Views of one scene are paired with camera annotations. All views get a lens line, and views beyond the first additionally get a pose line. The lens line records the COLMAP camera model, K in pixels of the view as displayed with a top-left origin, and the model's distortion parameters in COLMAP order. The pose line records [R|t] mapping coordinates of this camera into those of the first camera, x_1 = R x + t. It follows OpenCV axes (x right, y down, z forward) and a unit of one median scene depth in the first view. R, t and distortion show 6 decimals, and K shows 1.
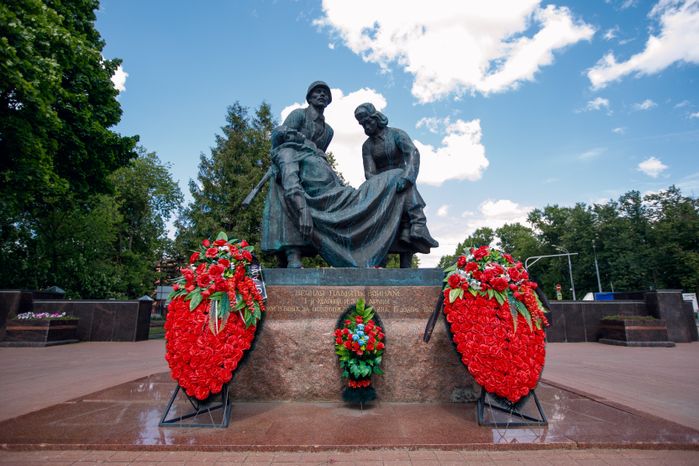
lens RADIAL K [[376.3, 0, 349.5], [0, 376.3, 233.0], [0, 0, 1]] dist [-0.044110, 0.027737]
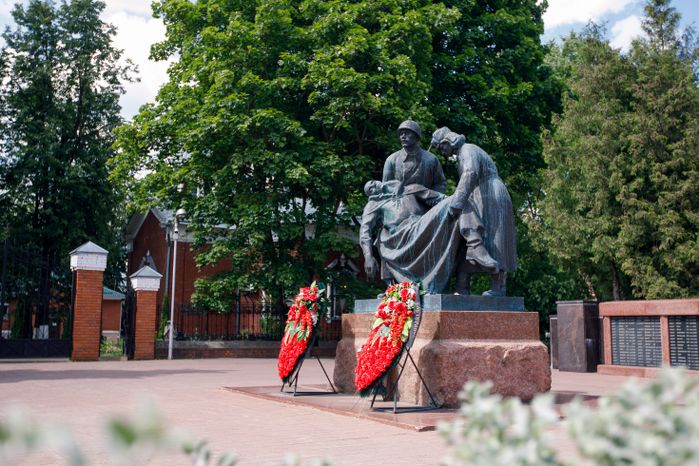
lens RADIAL K [[748.1, 0, 349.5], [0, 748.1, 233.0], [0, 0, 1]] dist [0.017528, 0.011191]
pose [[0.491222, -0.109406, -0.864136, 2.233783], [0.179917, 0.983430, -0.022235, -0.094287], [0.852251, -0.144551, 0.502766, -0.360199]]
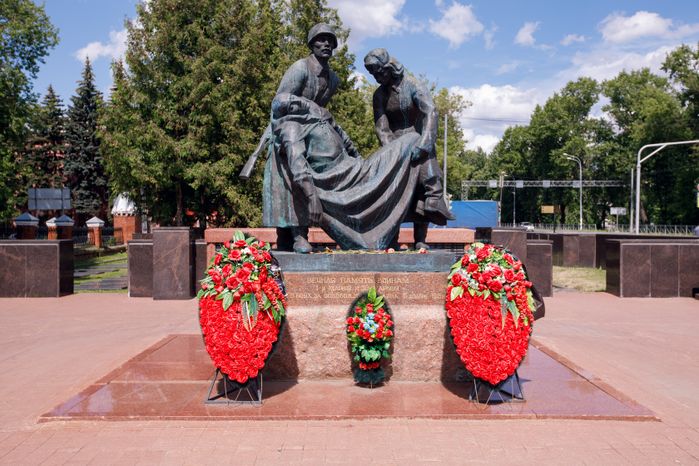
lens RADIAL K [[655.0, 0, 349.5], [0, 655.0, 233.0], [0, 0, 1]] dist [0.031576, 0.011293]
pose [[0.999987, -0.000863, 0.004965, -0.038059], [-0.000287, 0.973838, 0.227245, -0.380019], [-0.005031, -0.227244, 0.973825, -0.722933]]
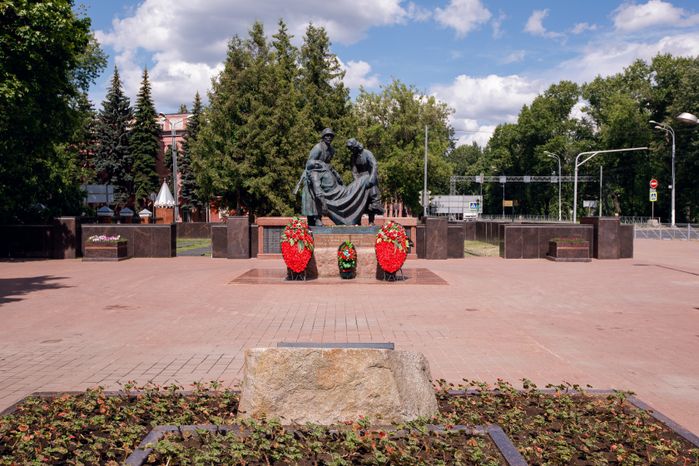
lens RADIAL K [[655.0, 0, 349.5], [0, 655.0, 233.0], [0, 0, 1]] dist [0.031576, 0.011293]
pose [[0.999993, 0.000871, 0.003570, 0.027561], [-0.001702, 0.970784, 0.239948, -0.939089], [-0.003257, -0.239953, 0.970779, -3.315034]]
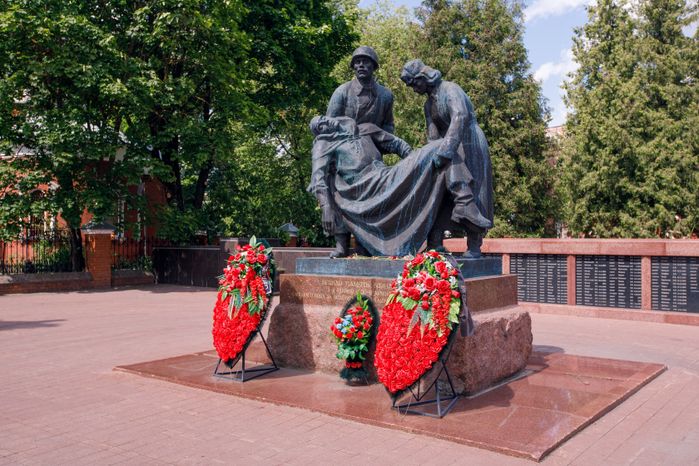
lens RADIAL K [[655.0, 0, 349.5], [0, 655.0, 233.0], [0, 0, 1]] dist [0.031576, 0.011293]
pose [[0.791785, -0.004496, -0.610783, 1.158971], [0.130703, 0.978057, 0.162237, -0.302920], [0.596652, -0.208288, 0.774999, -0.461177]]
